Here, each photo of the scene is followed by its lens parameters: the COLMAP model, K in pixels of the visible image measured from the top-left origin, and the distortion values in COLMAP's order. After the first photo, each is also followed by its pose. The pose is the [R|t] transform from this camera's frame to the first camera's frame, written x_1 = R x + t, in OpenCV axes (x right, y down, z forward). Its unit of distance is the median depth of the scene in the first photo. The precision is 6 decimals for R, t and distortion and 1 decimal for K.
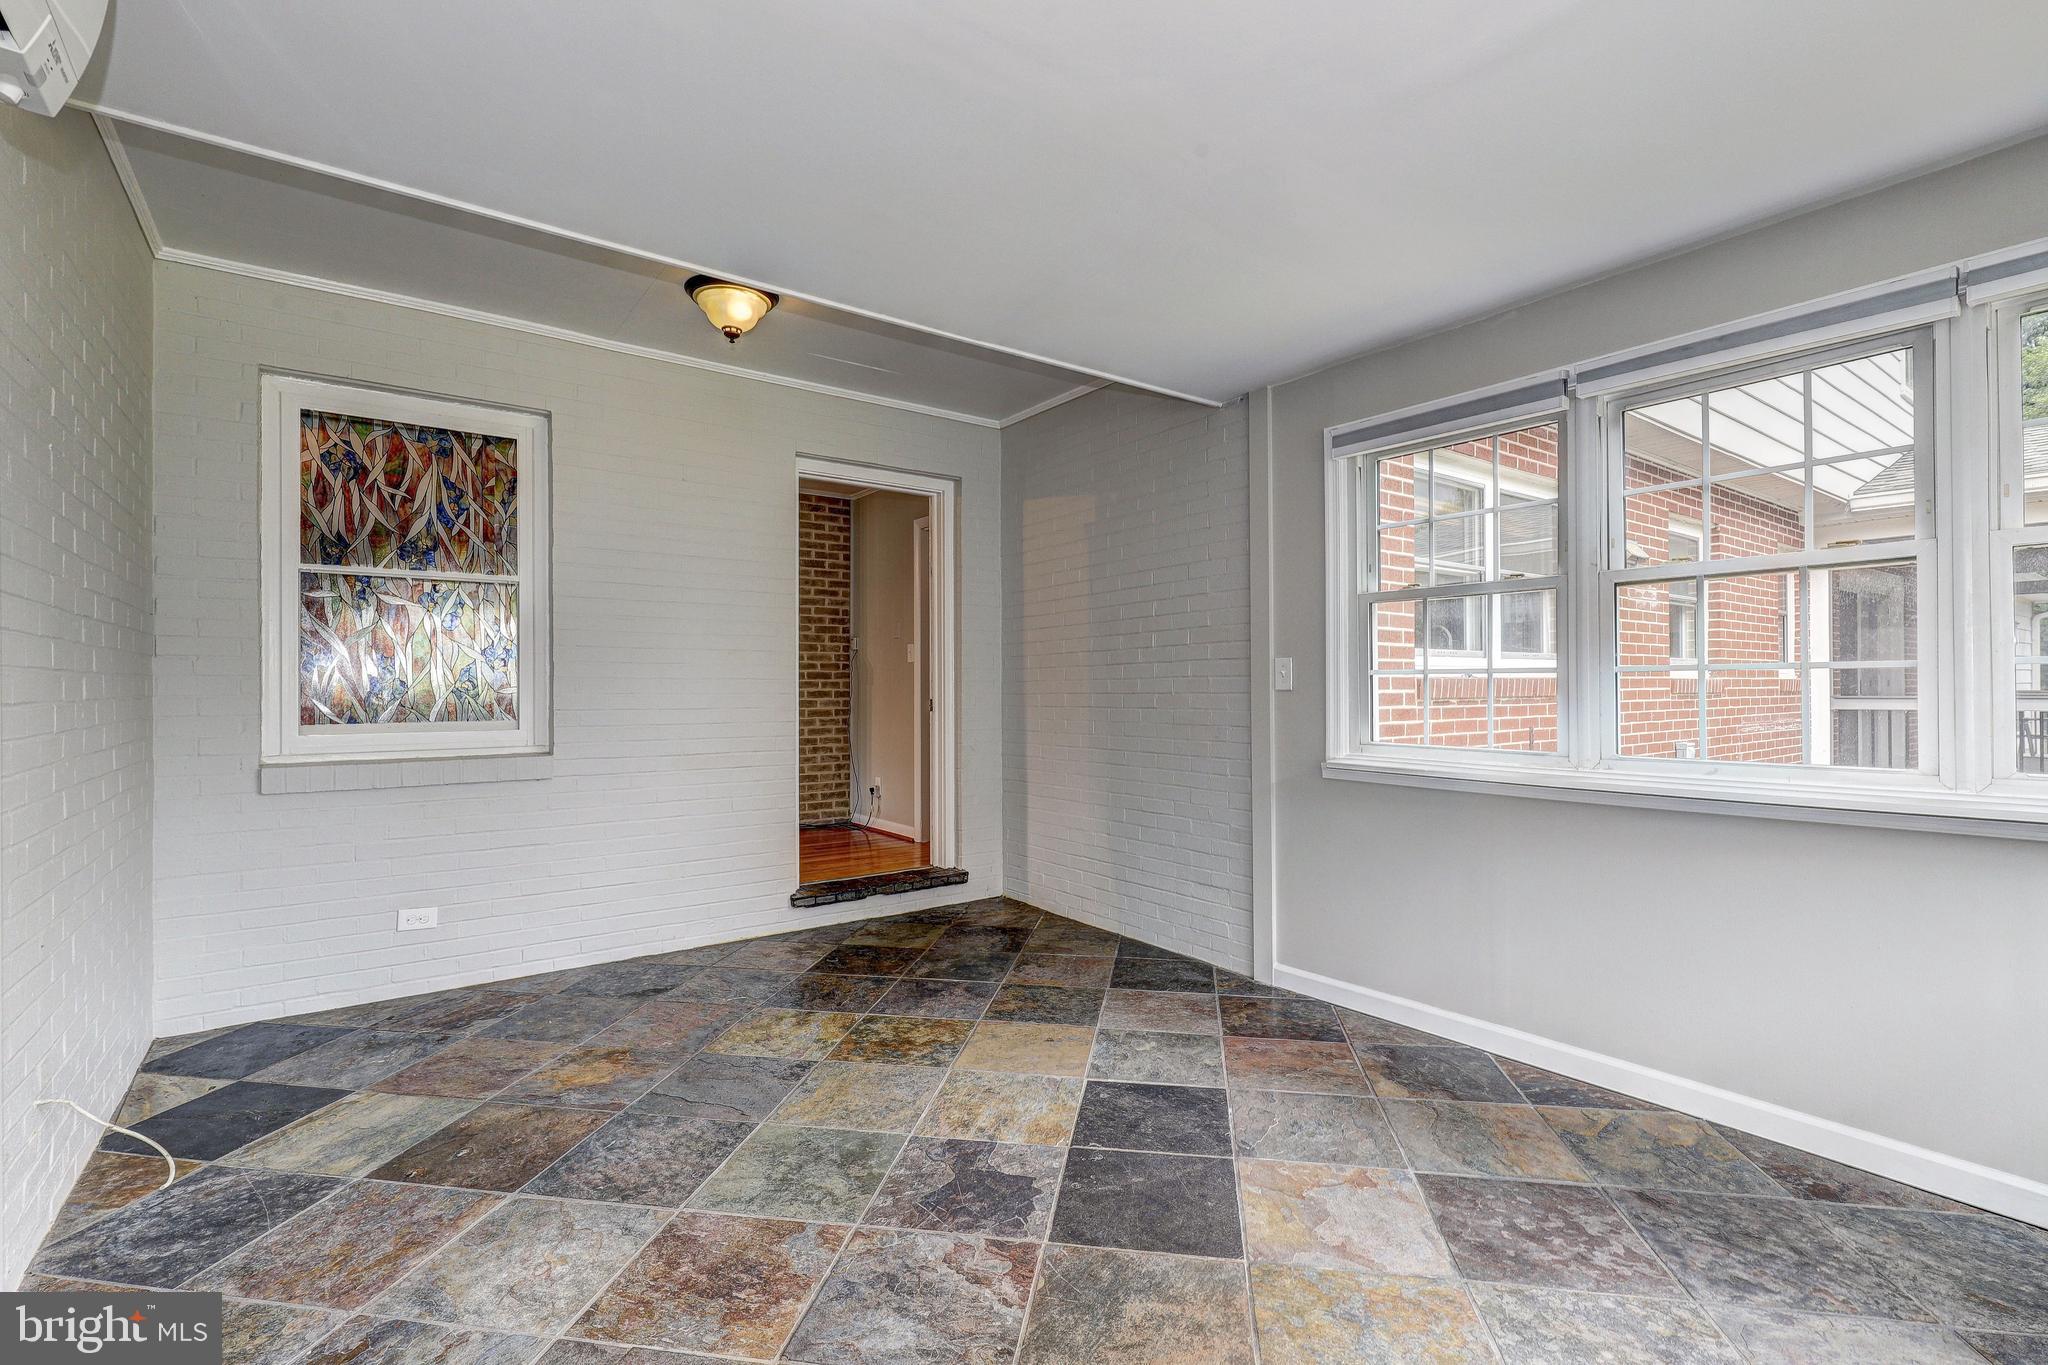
lens RADIAL K [[922.0, 0, 1022.5], [0, 922.0, 682.0], [0, 0, 1]] dist [0.000986, 0.000743]
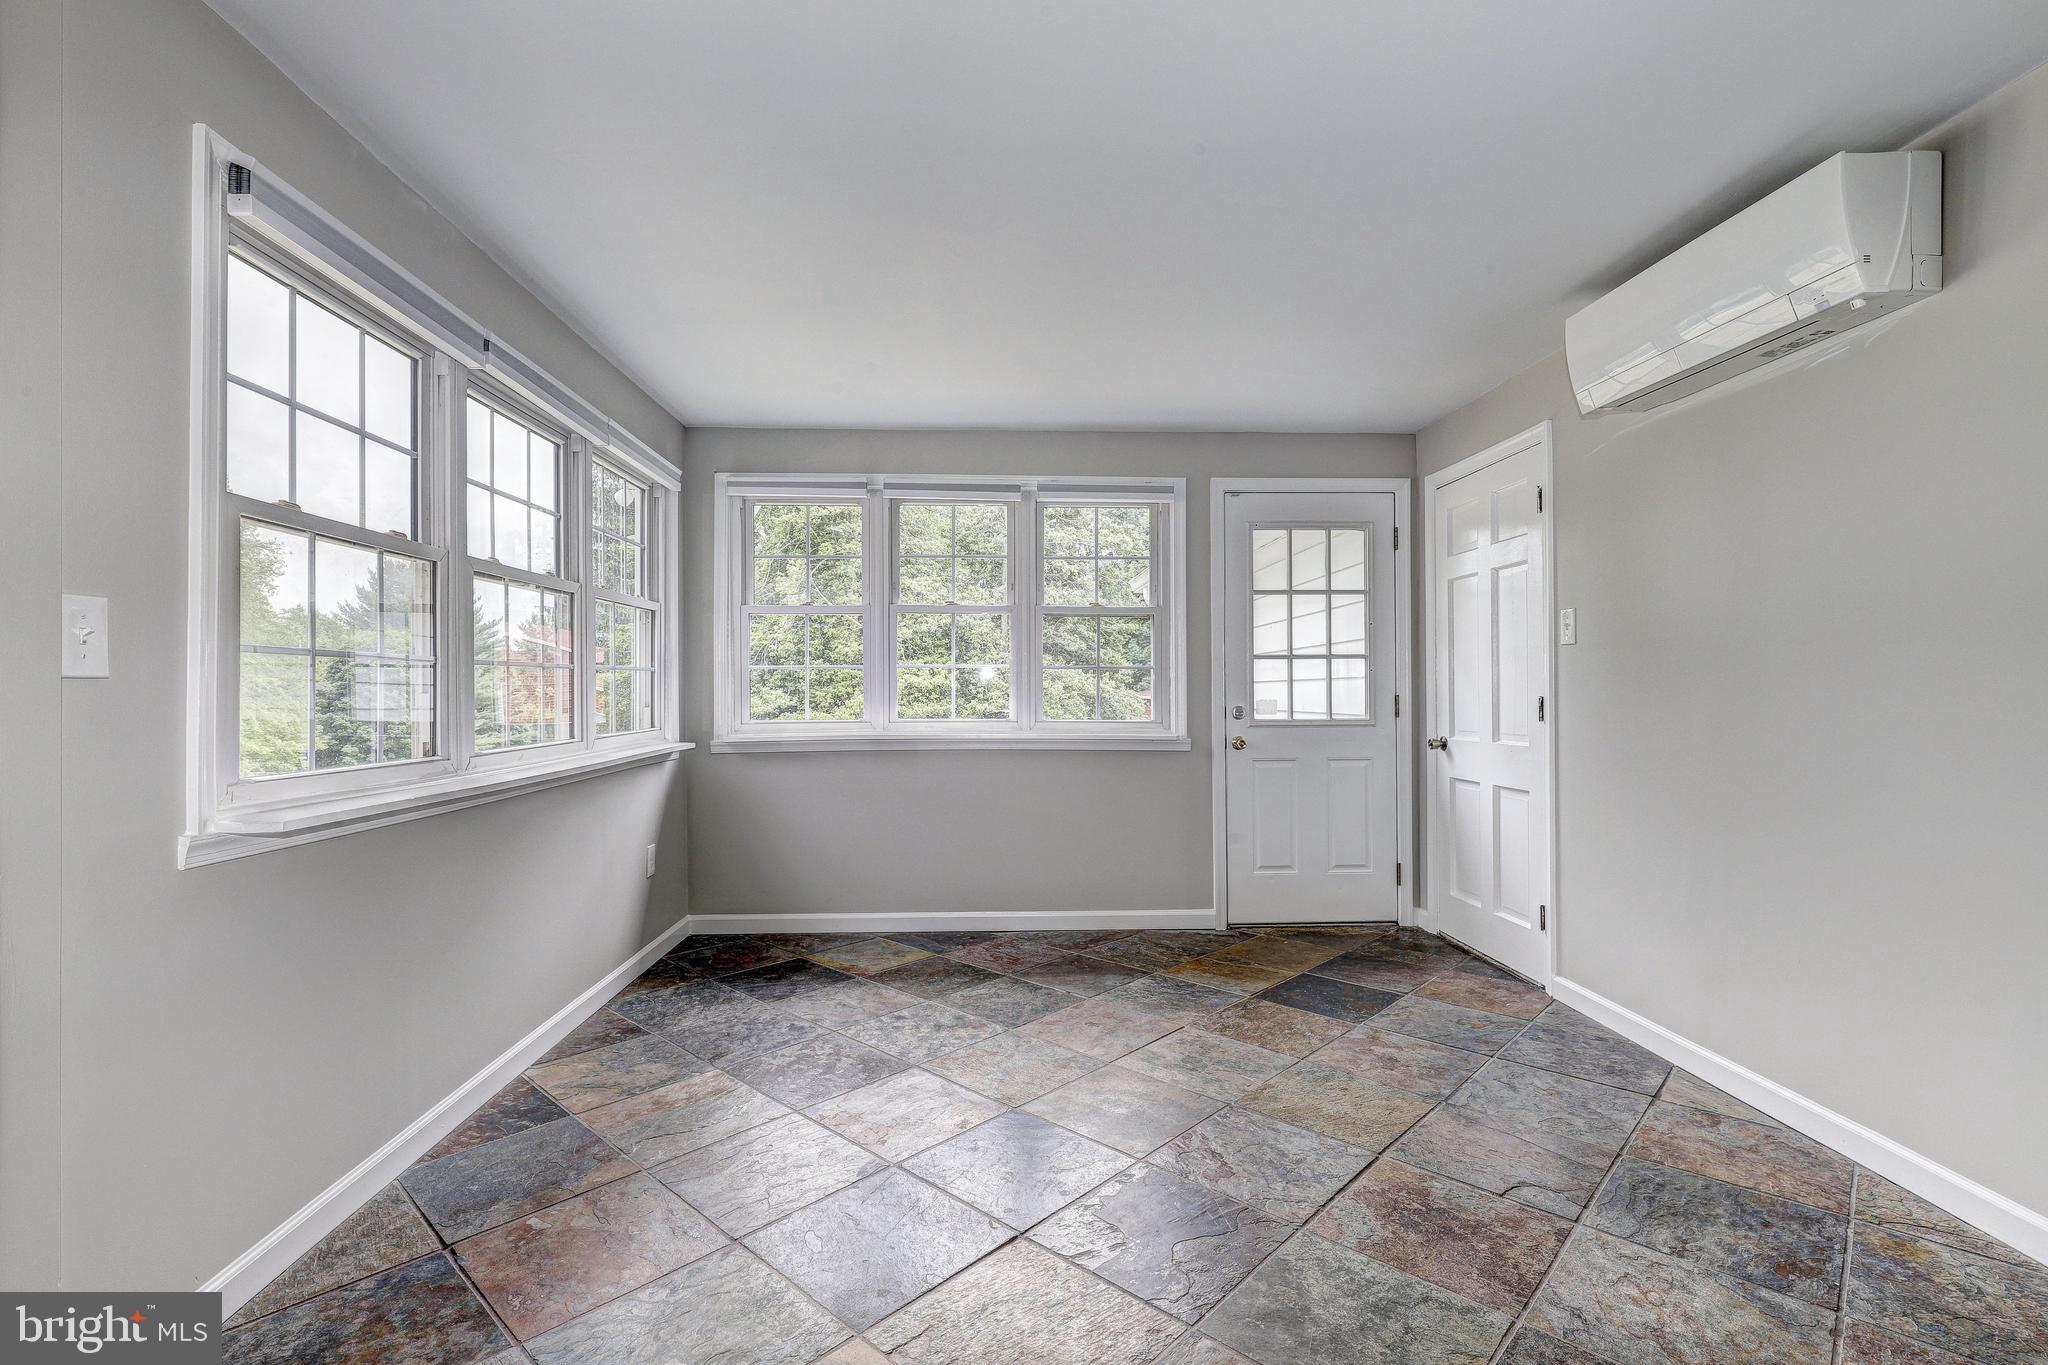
lens RADIAL K [[922.0, 0, 1022.5], [0, 922.0, 686.4], [0, 0, 1]] dist [0.000986, 0.000743]
pose [[-0.828941, 0.009383, 0.559257, -0.496139], [0.004099, 0.999934, -0.010701, 0.032180], [-0.559321, -0.006578, -0.828925, 2.023239]]
